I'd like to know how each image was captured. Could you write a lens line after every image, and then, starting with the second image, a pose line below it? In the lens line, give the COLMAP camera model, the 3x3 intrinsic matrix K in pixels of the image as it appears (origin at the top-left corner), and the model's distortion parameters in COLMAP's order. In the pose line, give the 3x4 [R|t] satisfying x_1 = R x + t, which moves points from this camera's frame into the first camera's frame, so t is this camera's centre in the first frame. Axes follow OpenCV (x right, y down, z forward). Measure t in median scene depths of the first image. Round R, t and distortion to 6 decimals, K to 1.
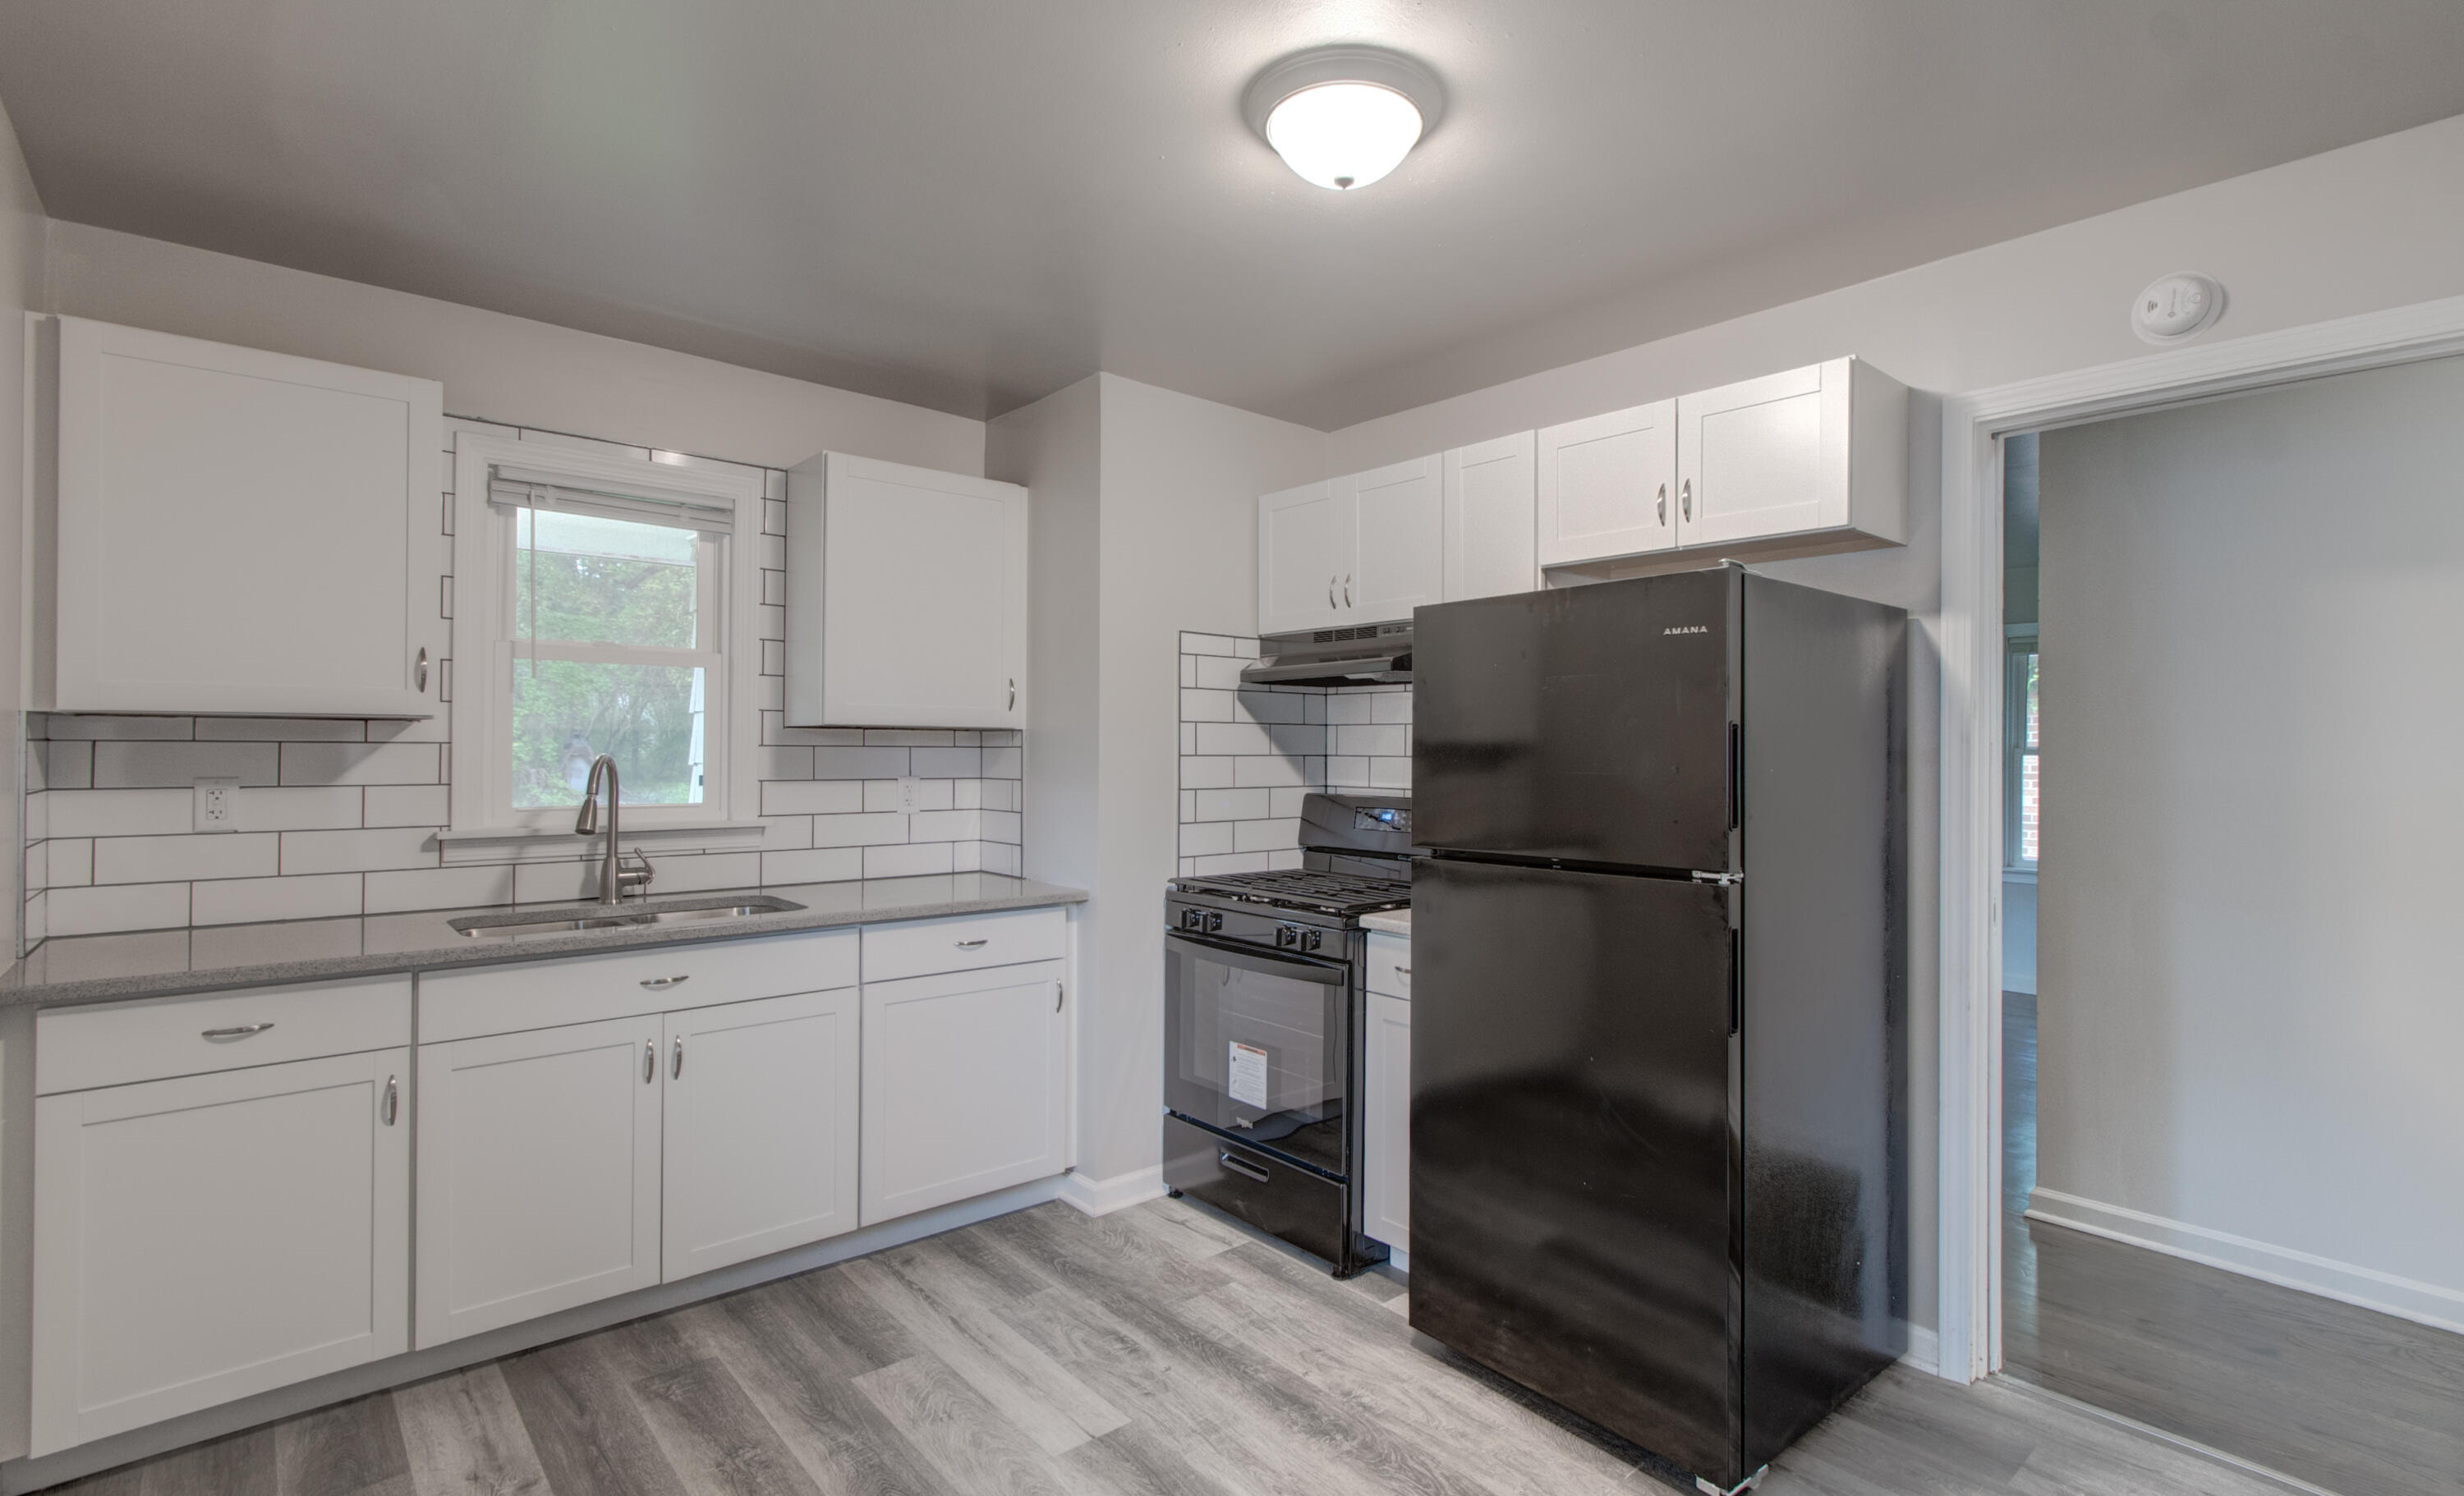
lens RADIAL K [[1140.8, 0, 1232.0], [0, 1140.8, 748.0], [0, 0, 1]] dist [0.001473, 0.000493]
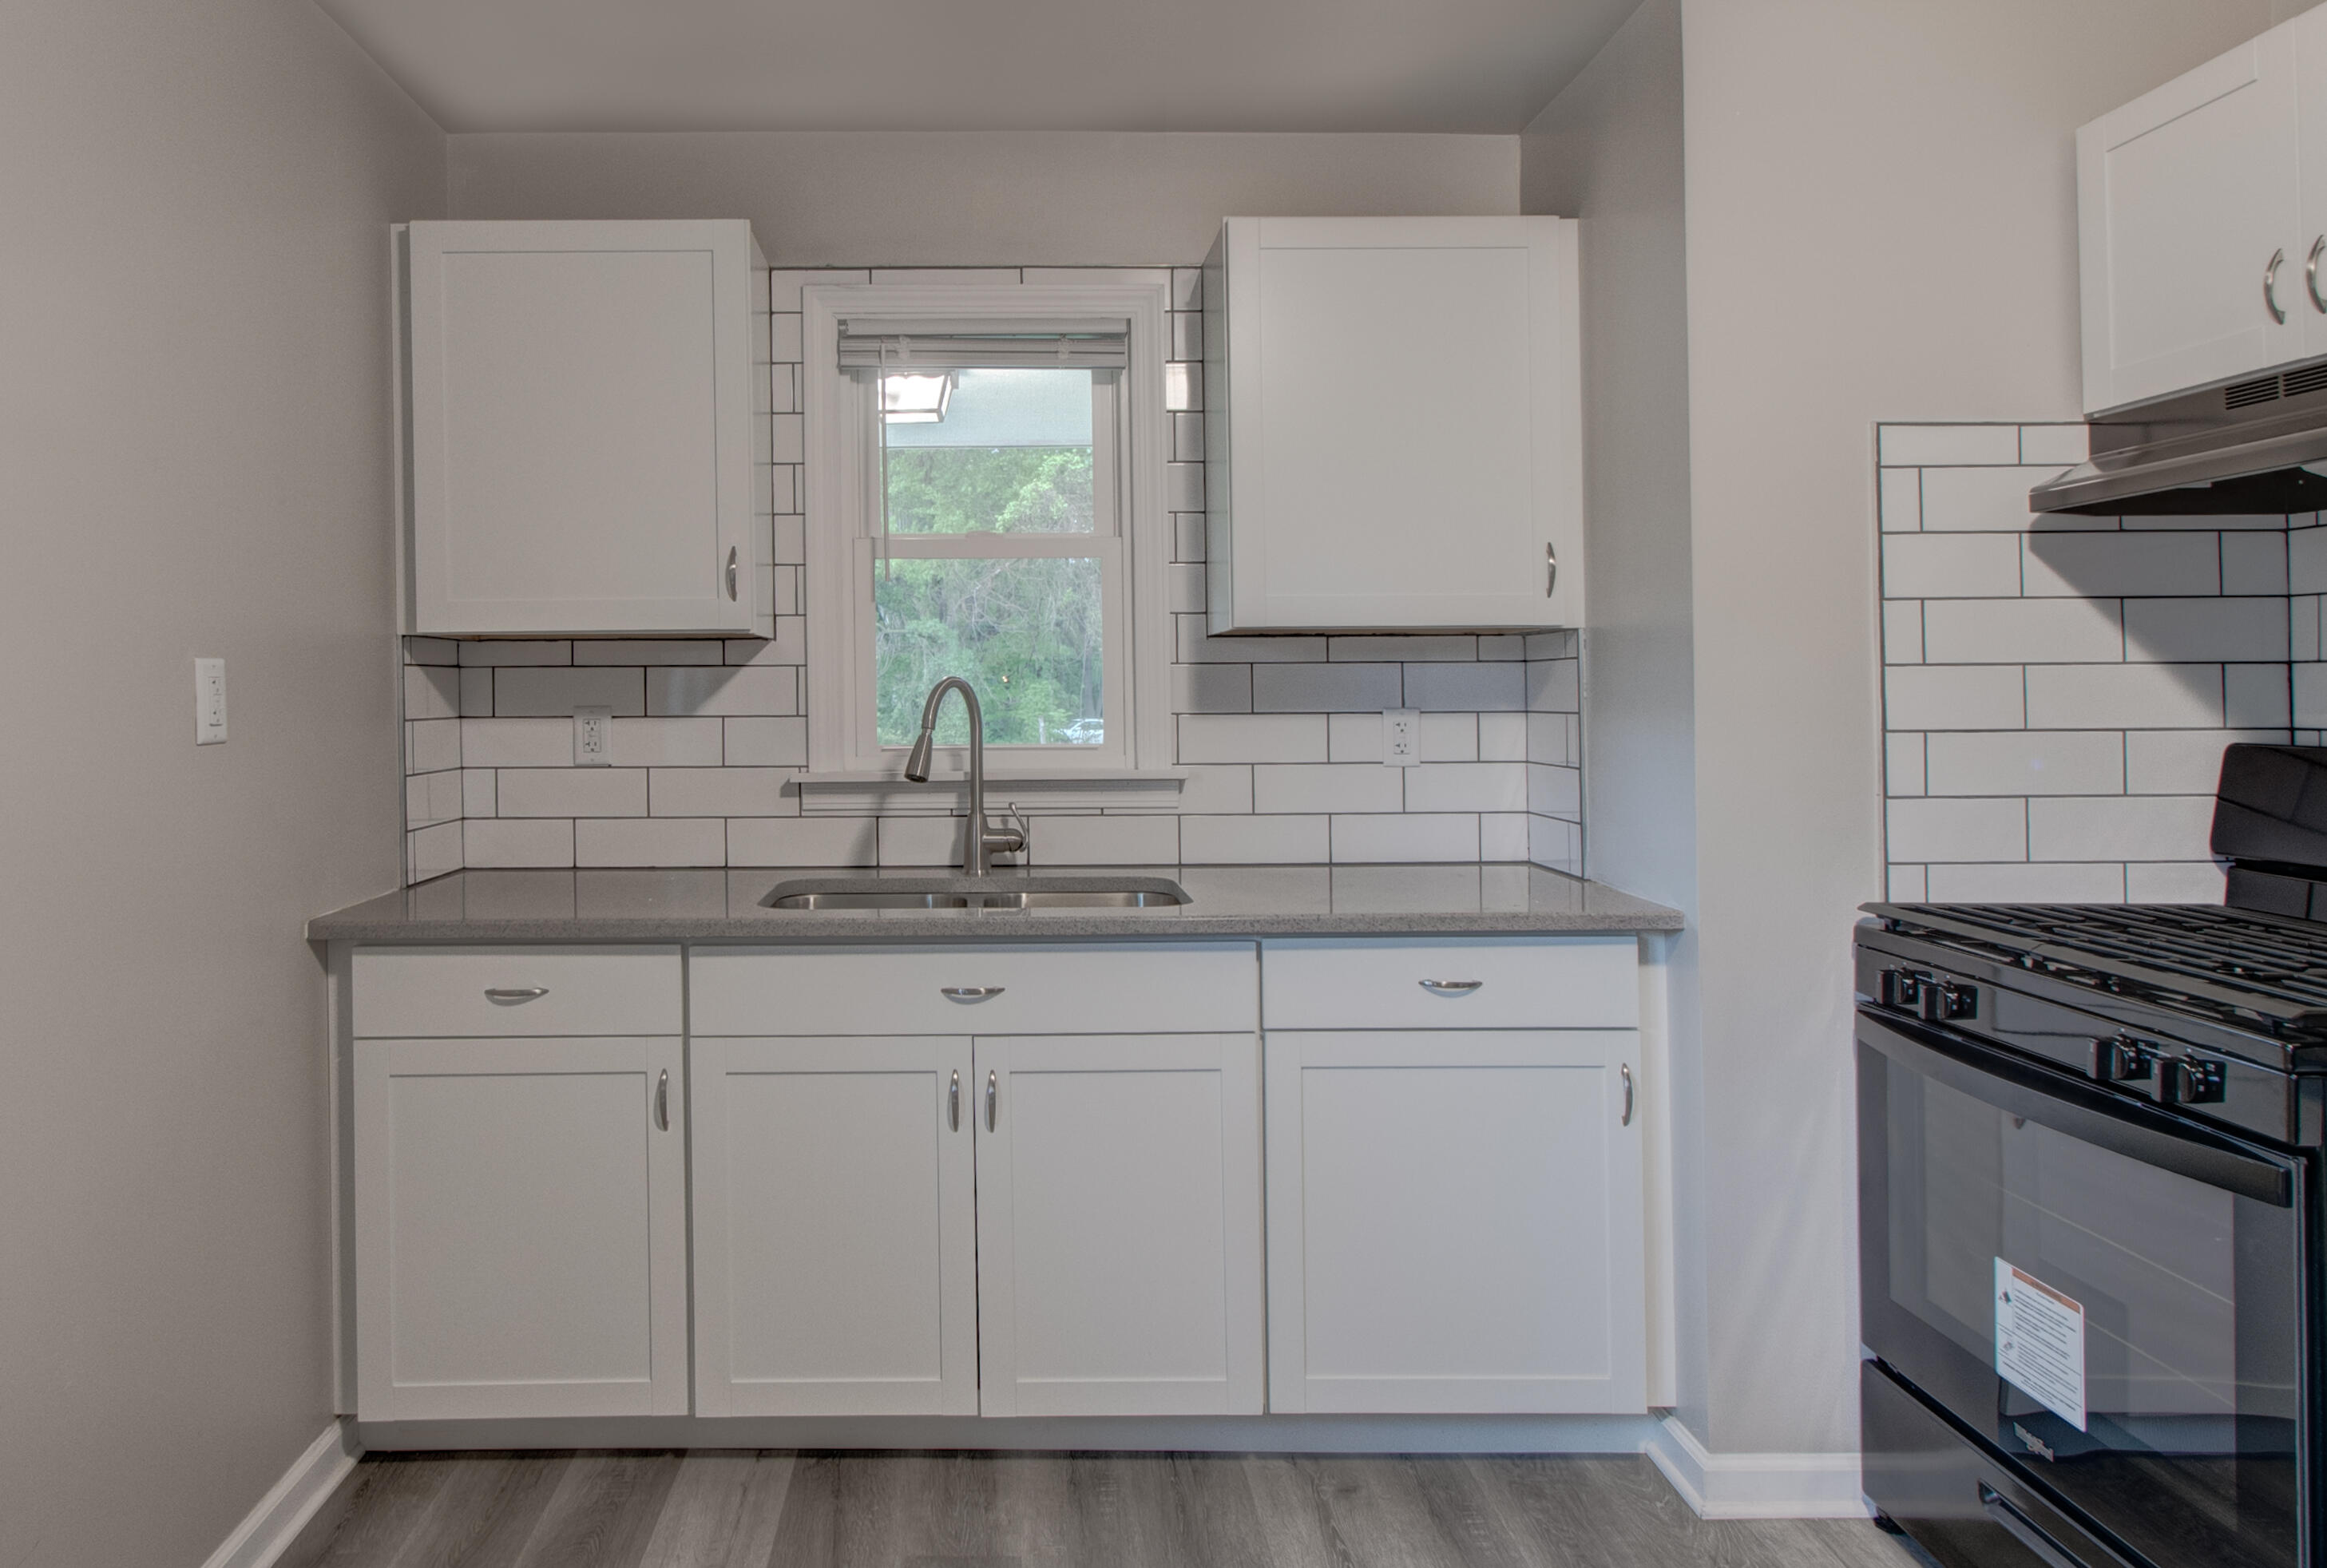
lens RADIAL K [[1301.0, 0, 1163.1], [0, 1301.0, 687.3], [0, 0, 1]] dist [-0.001056, 0.003307]
pose [[0.753673, -0.017896, -0.657006, 0.103377], [0.012686, 0.999839, -0.012682, 0.021661], [0.657127, 0.001224, 0.753779, 0.377473]]
